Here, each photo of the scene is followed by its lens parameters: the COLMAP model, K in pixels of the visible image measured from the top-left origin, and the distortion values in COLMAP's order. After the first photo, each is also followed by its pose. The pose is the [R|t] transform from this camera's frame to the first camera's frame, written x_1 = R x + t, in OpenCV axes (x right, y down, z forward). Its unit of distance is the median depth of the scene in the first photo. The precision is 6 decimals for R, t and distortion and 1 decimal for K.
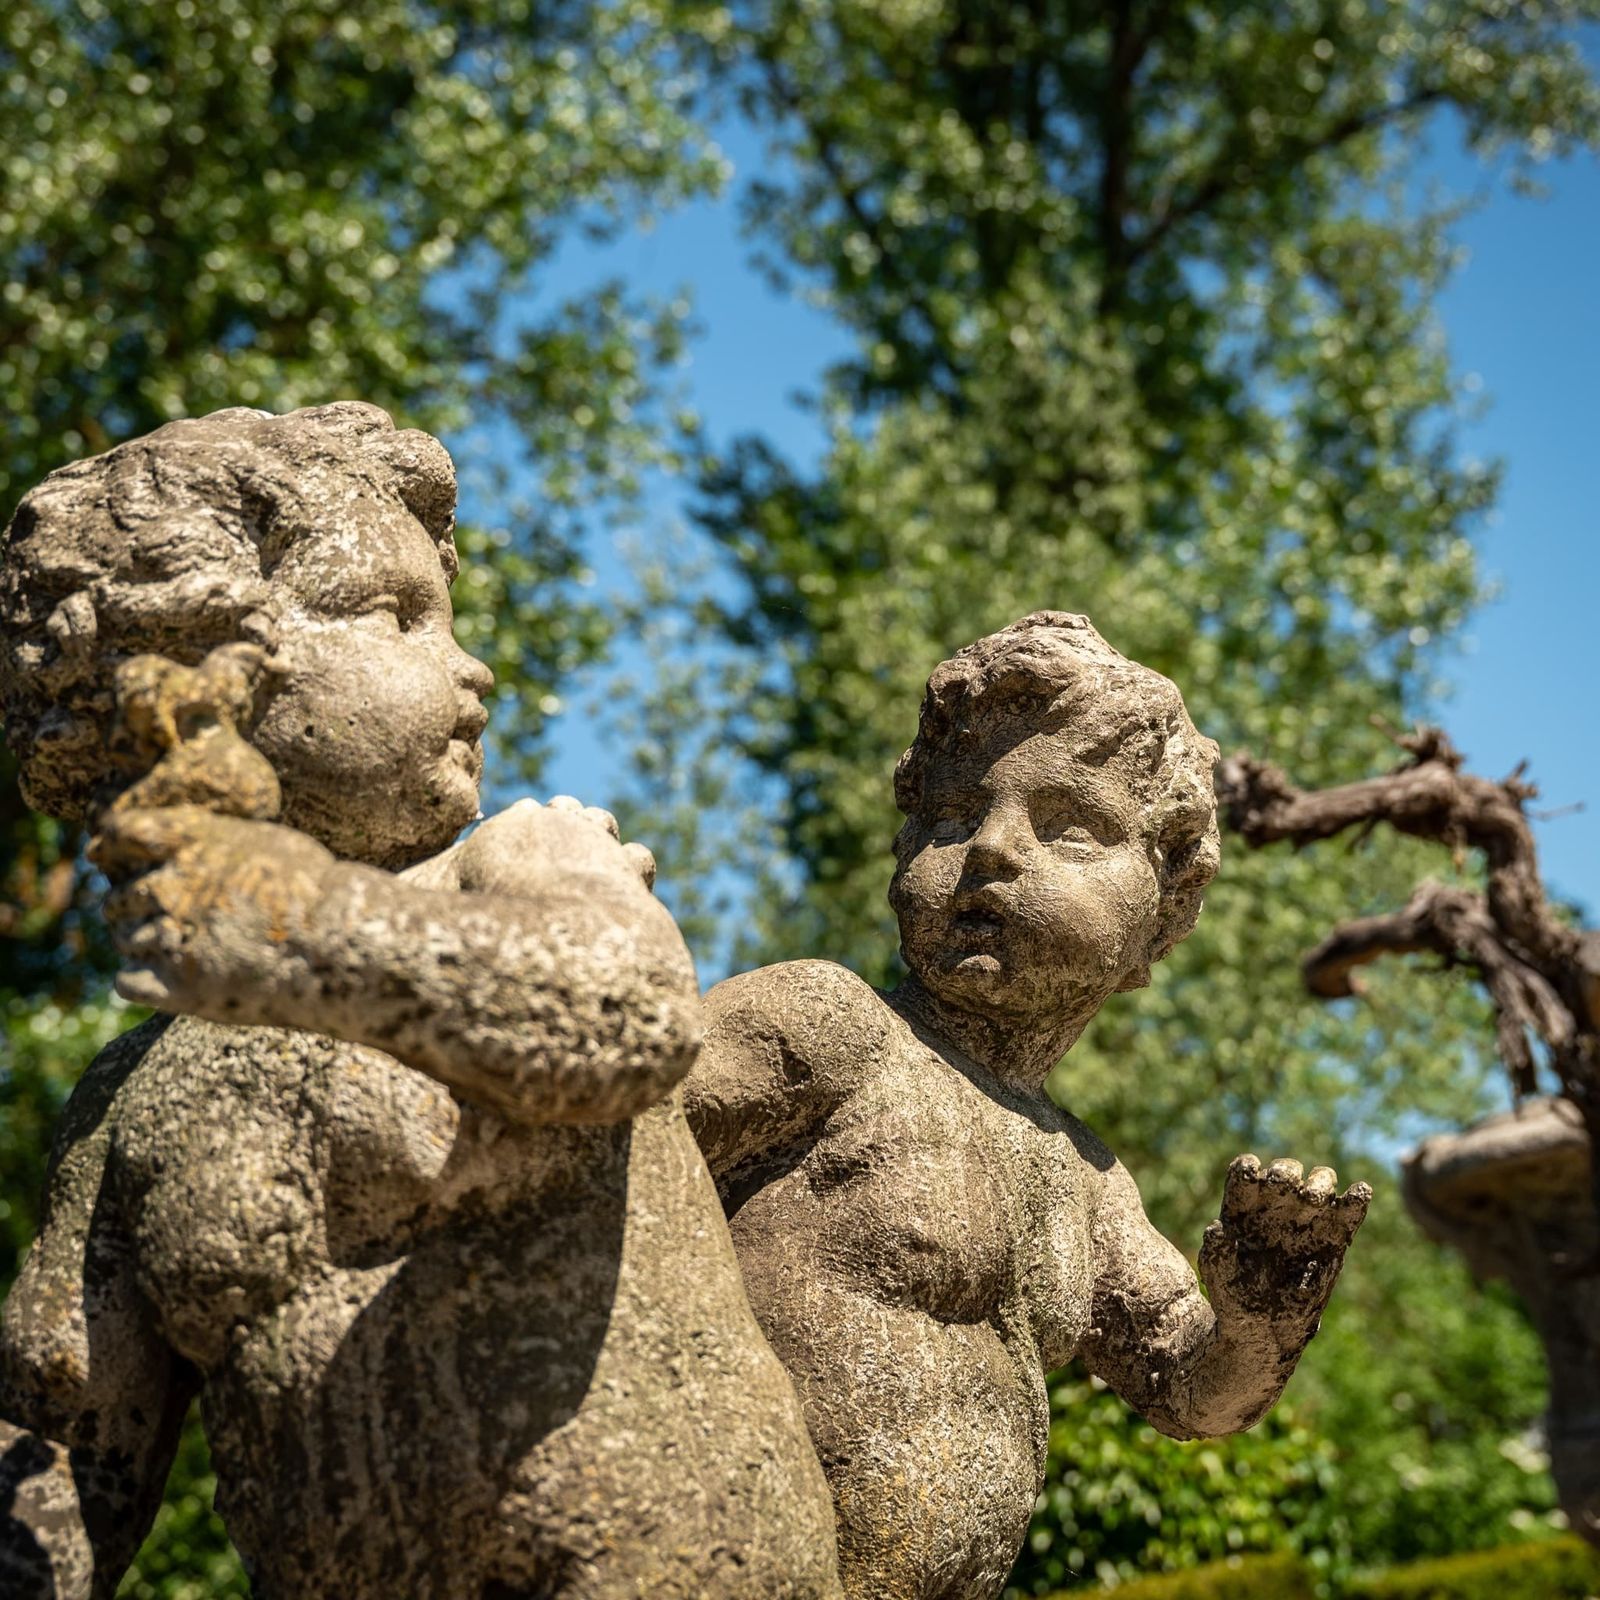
lens RADIAL K [[2338.3, 0, 911.9], [0, 2338.3, 754.7], [0, 0, 1]] dist [-0.041495, 0.107312]
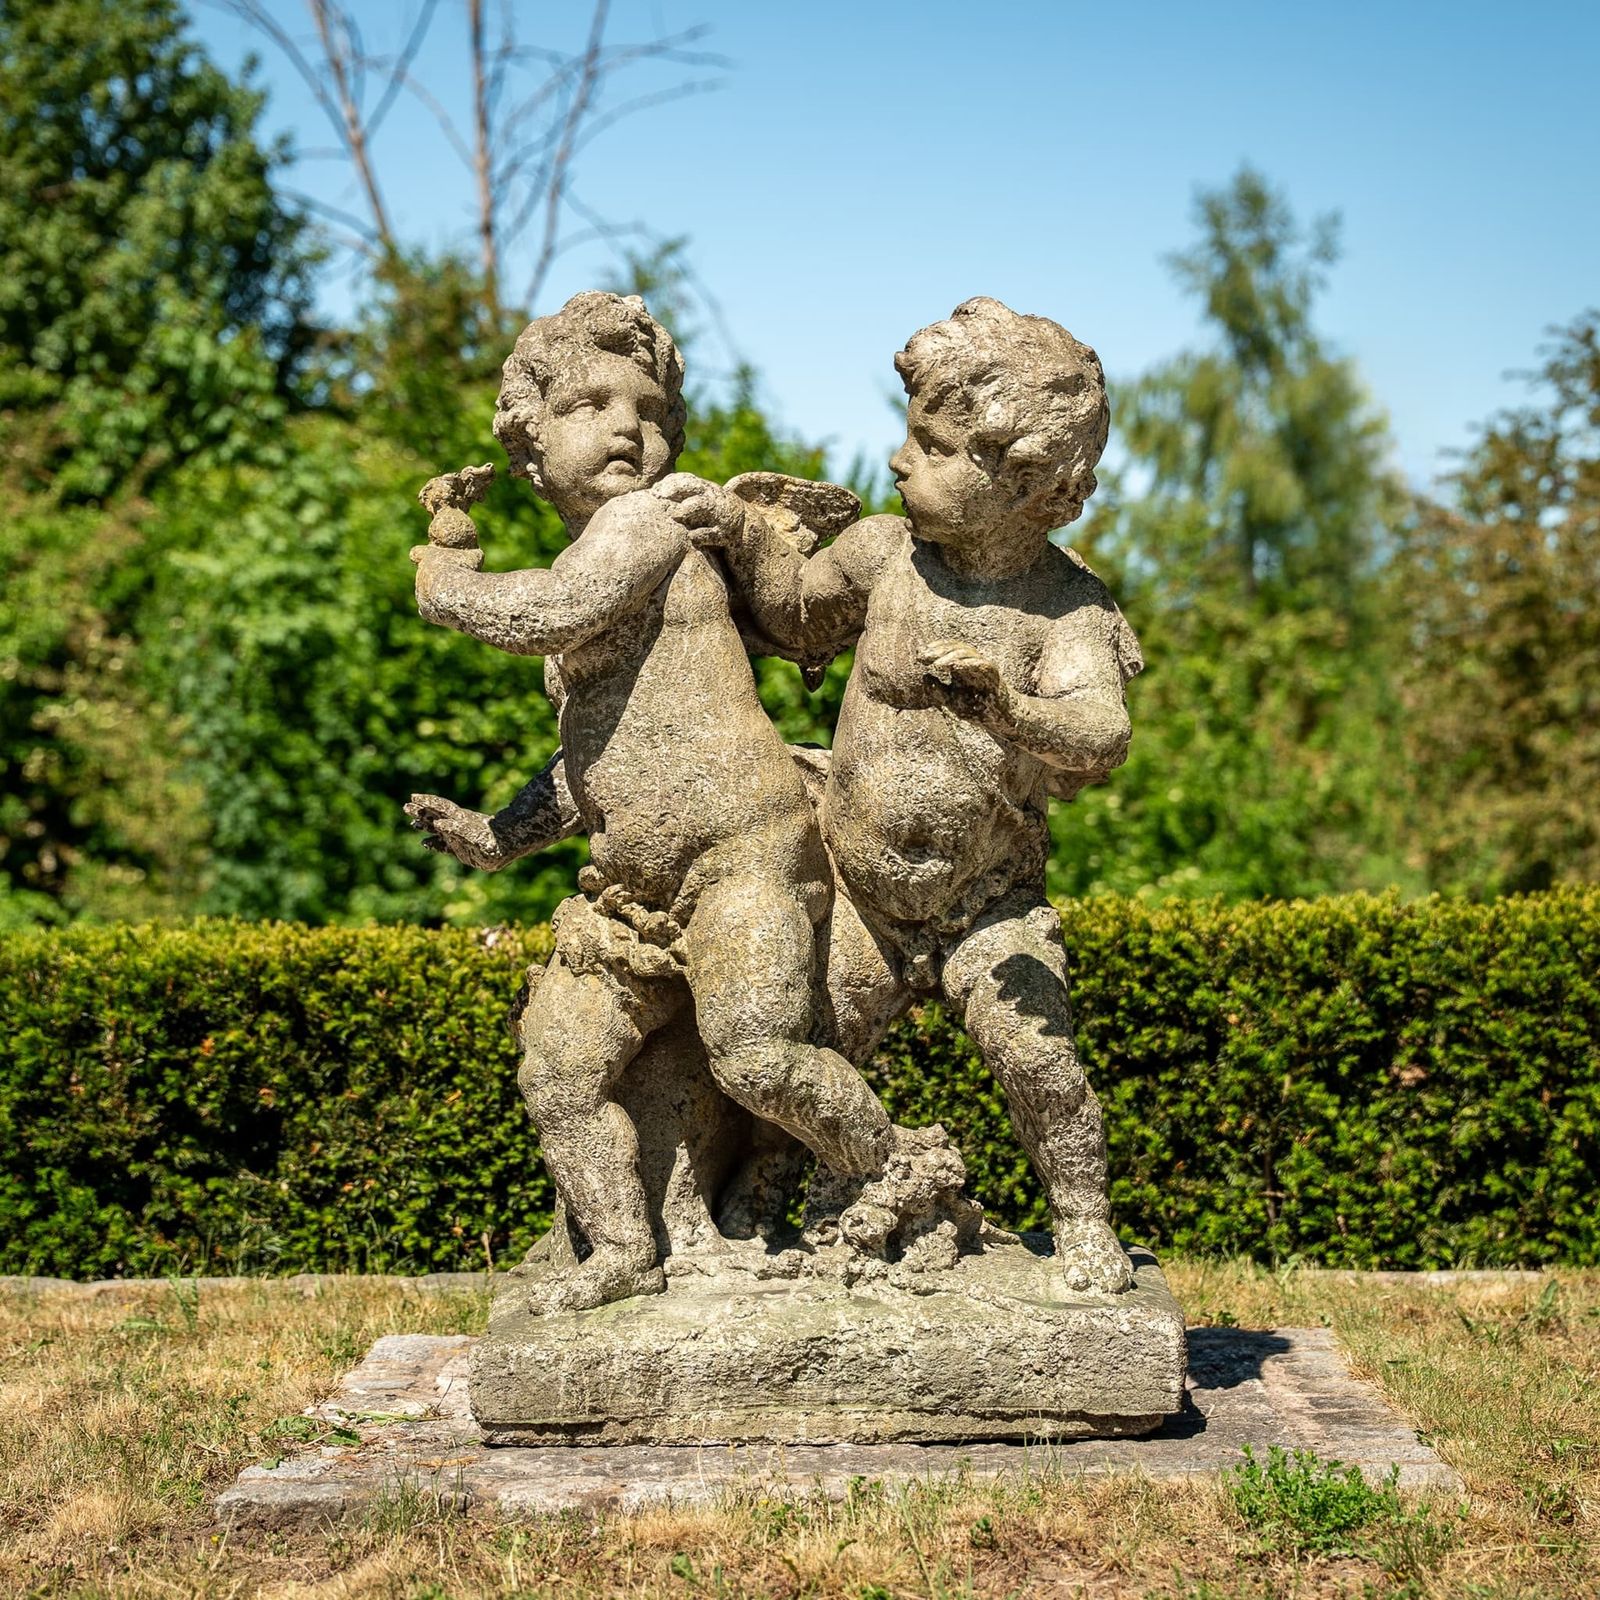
lens RADIAL K [[3721.1, 0, 800.0], [0, 3721.1, 800.0], [0, 0, 1]] dist [0.198760, 0.473146]
pose [[0.433671, 0.102095, -0.895269, 3.103486], [0.266817, 0.934453, 0.235810, -0.496279], [0.860661, -0.341137, 0.378005, -0.313511]]
